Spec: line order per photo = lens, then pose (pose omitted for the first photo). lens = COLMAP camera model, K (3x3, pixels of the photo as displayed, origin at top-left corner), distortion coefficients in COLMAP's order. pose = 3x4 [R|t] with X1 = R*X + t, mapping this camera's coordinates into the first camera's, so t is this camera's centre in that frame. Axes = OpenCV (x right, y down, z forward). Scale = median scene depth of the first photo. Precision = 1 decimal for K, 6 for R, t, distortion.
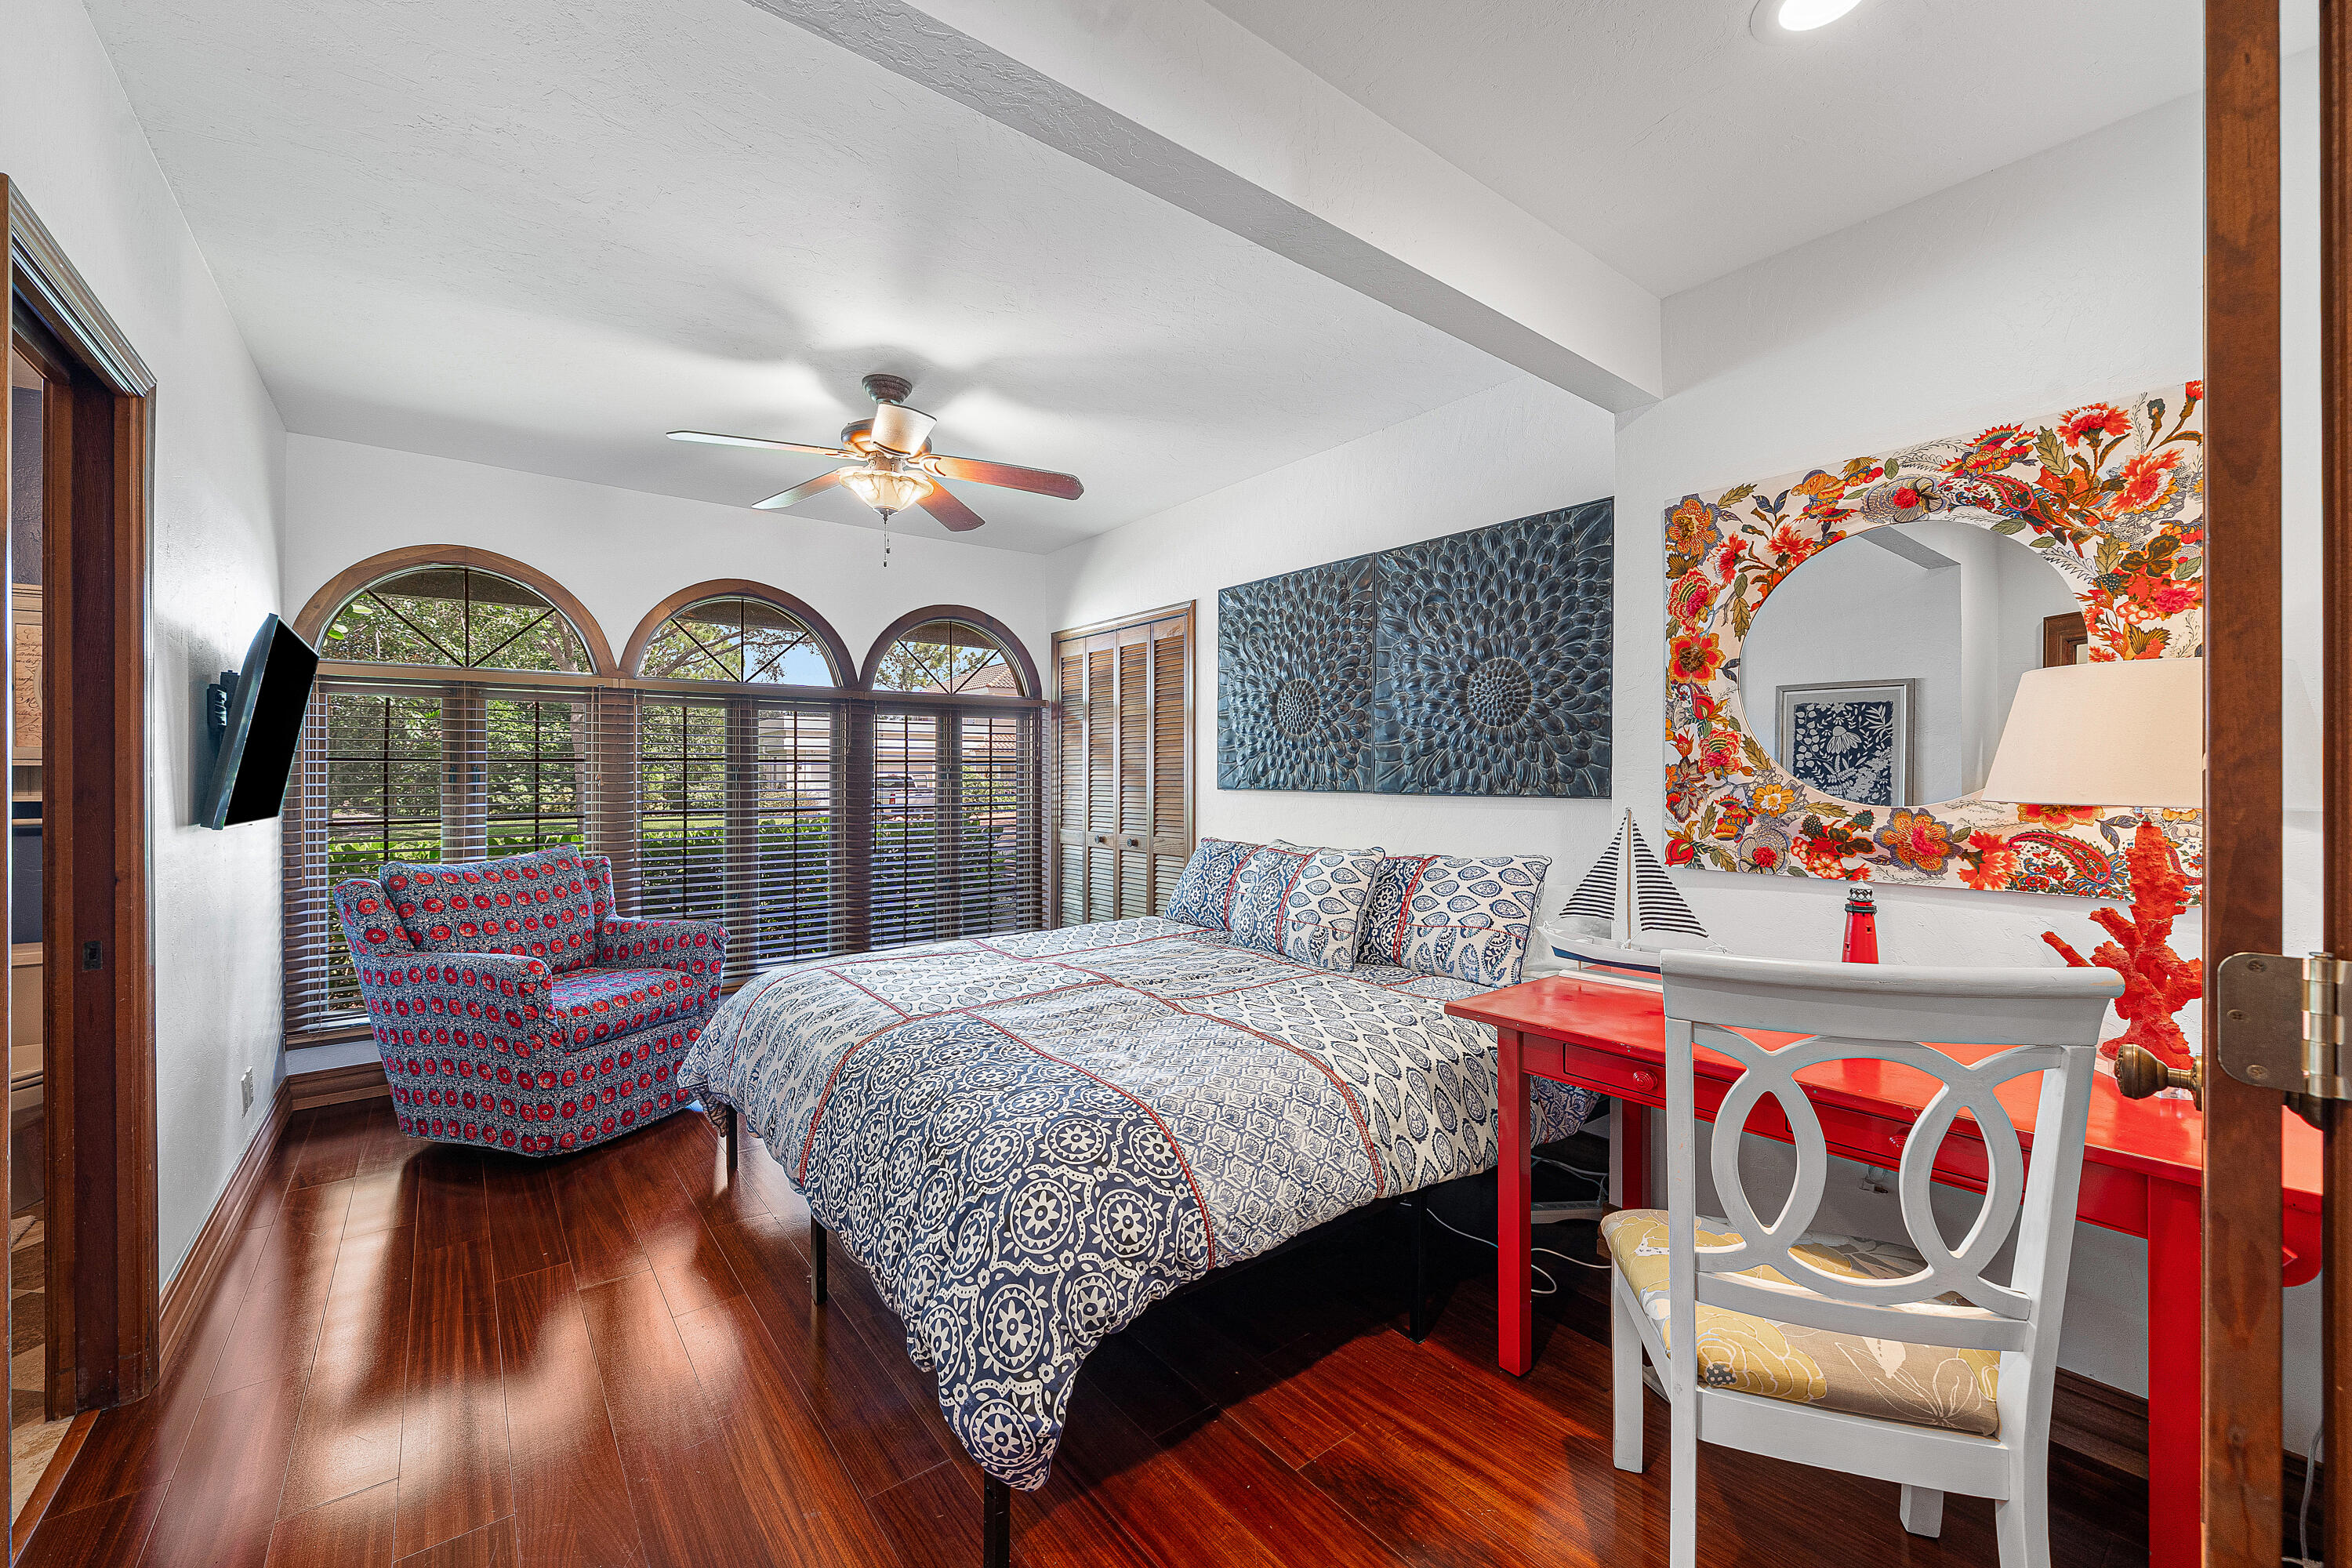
lens RADIAL K [[900.8, 0, 1169.2], [0, 900.8, 779.7], [0, 0, 1]] dist [-0.008277, -0.000047]
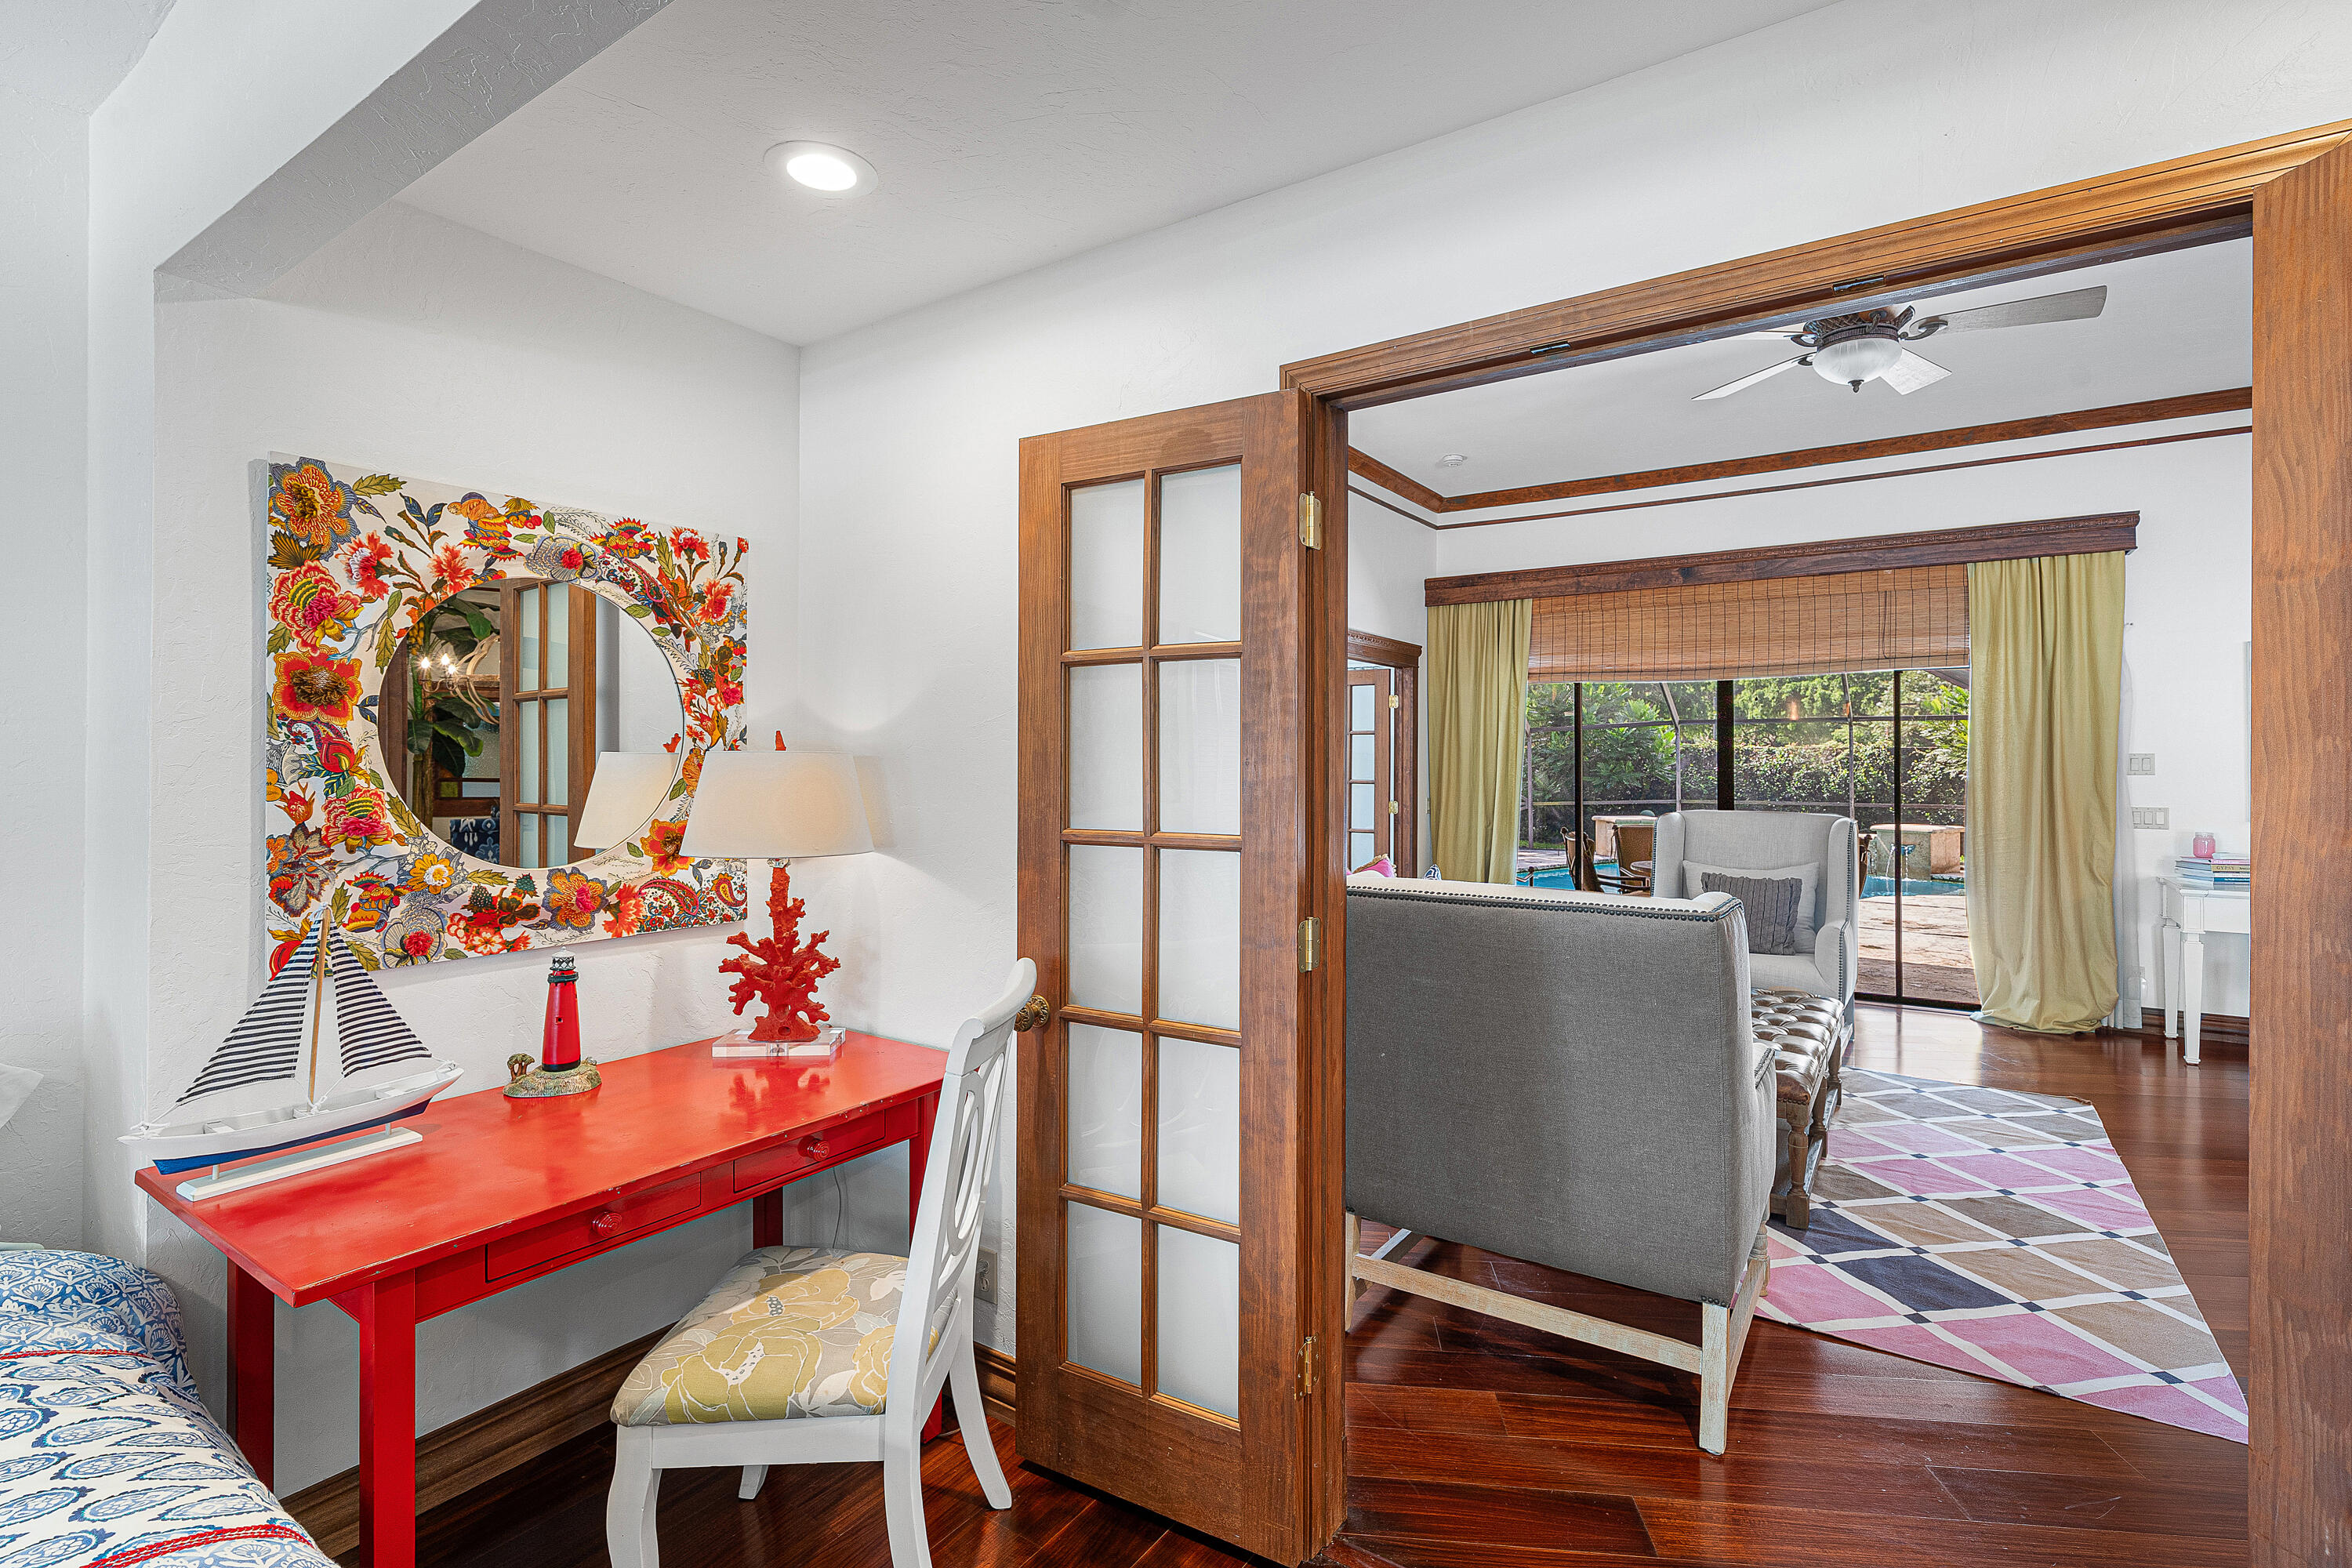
lens RADIAL K [[1087.9, 0, 1172.0], [0, 1087.9, 769.2], [0, 0, 1]] dist [-0.002043, -0.000046]
pose [[-0.283543, -0.008306, 0.958924, -0.472697], [0.005856, 0.999929, 0.010393, -0.078169], [-0.958942, 0.008562, -0.283474, 0.620467]]
